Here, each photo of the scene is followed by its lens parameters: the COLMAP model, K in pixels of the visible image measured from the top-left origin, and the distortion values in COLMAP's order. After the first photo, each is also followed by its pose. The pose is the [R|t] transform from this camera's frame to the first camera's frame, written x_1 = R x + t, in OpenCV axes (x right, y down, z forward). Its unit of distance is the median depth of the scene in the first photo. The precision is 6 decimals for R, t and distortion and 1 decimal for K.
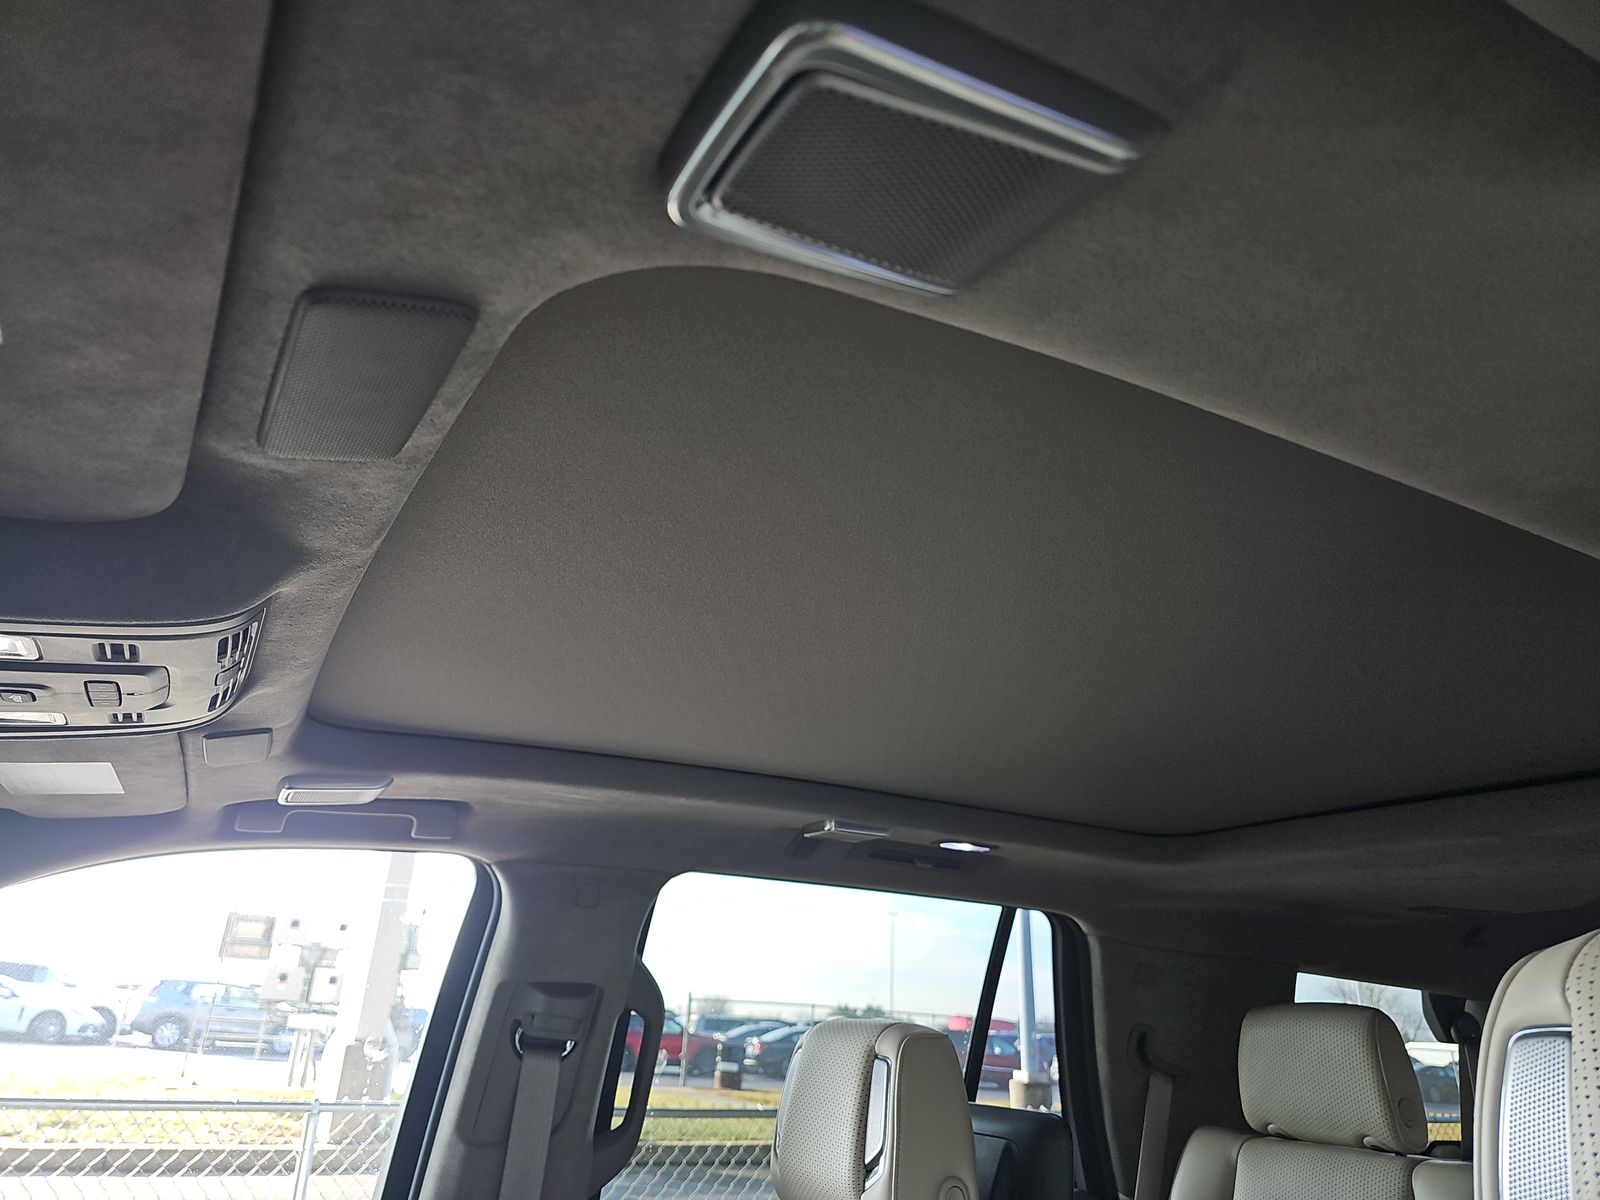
lens RADIAL K [[1026.3, 0, 776.7], [0, 1026.3, 605.2], [0, 0, 1]] dist [0.035744, -0.033306]
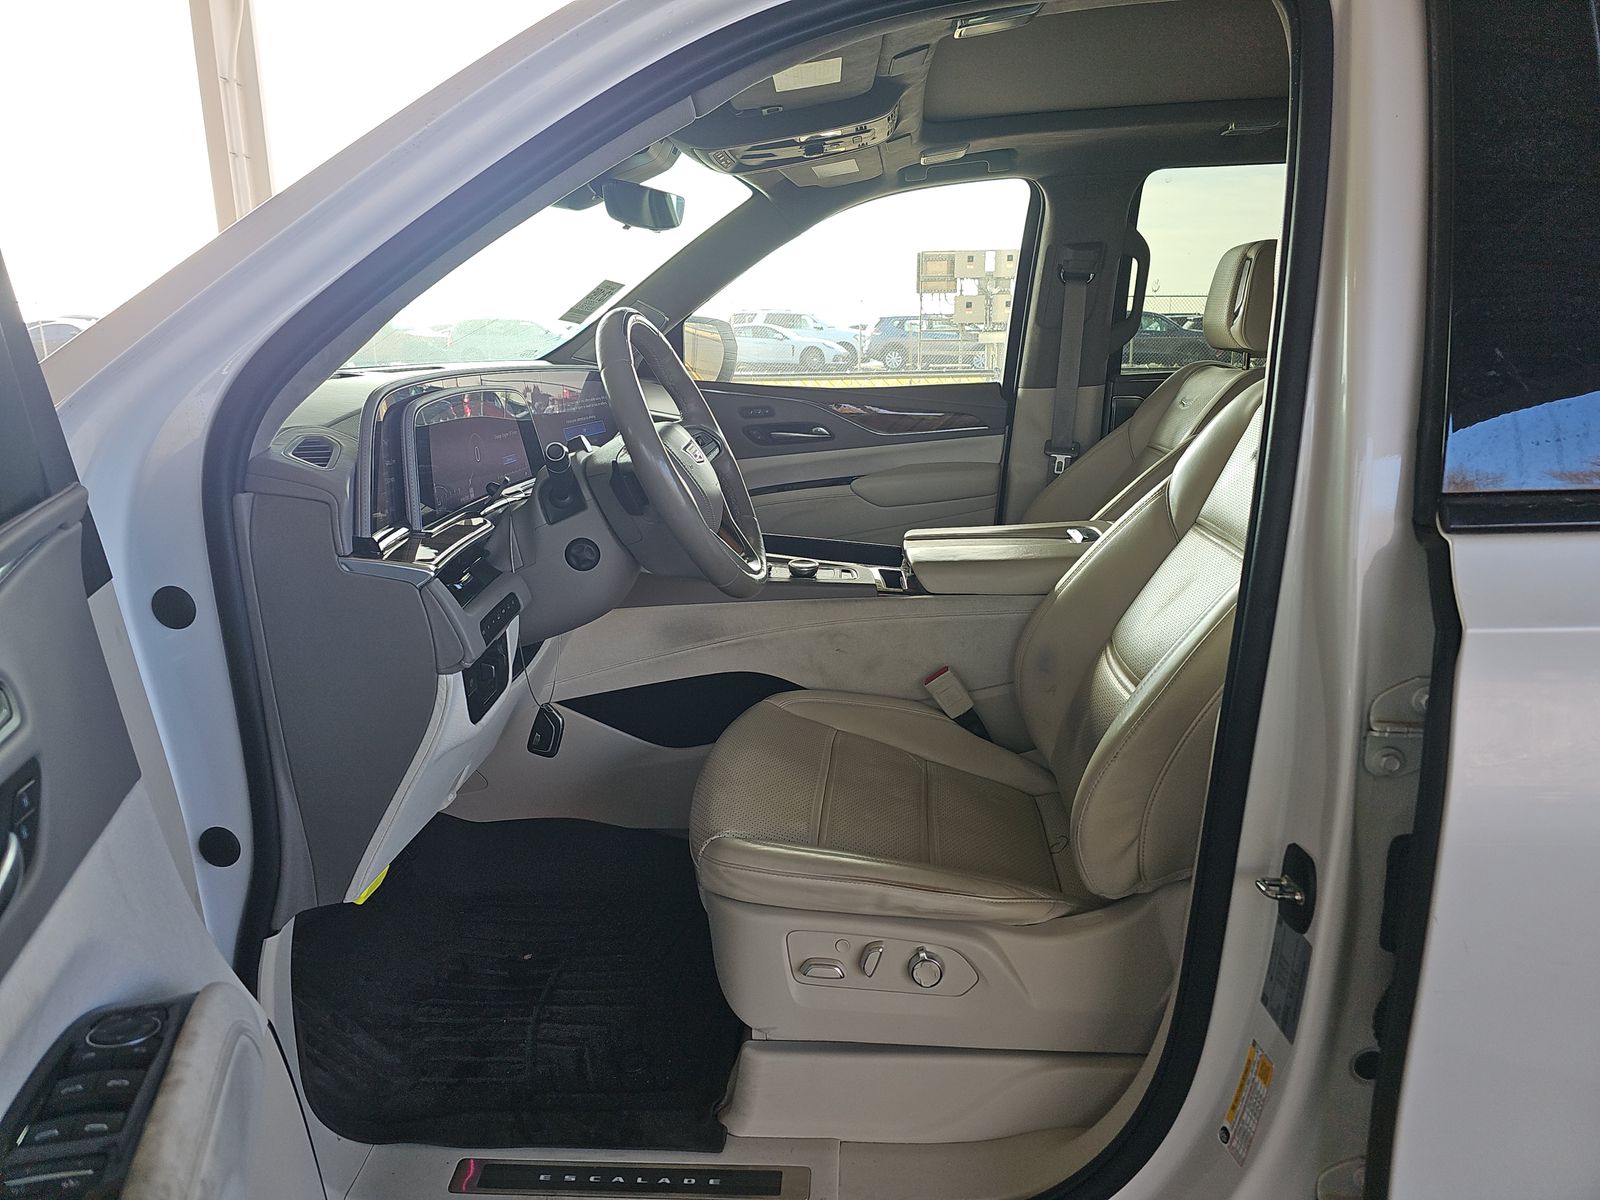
lens RADIAL K [[1026.3, 0, 776.7], [0, 1026.3, 605.2], [0, 0, 1]] dist [0.035744, -0.033306]
pose [[0.819920, 0.088904, -0.565532, 0.402922], [0.260242, 0.822012, 0.506528, -0.157473], [0.509907, -0.562488, 0.650848, -0.756010]]
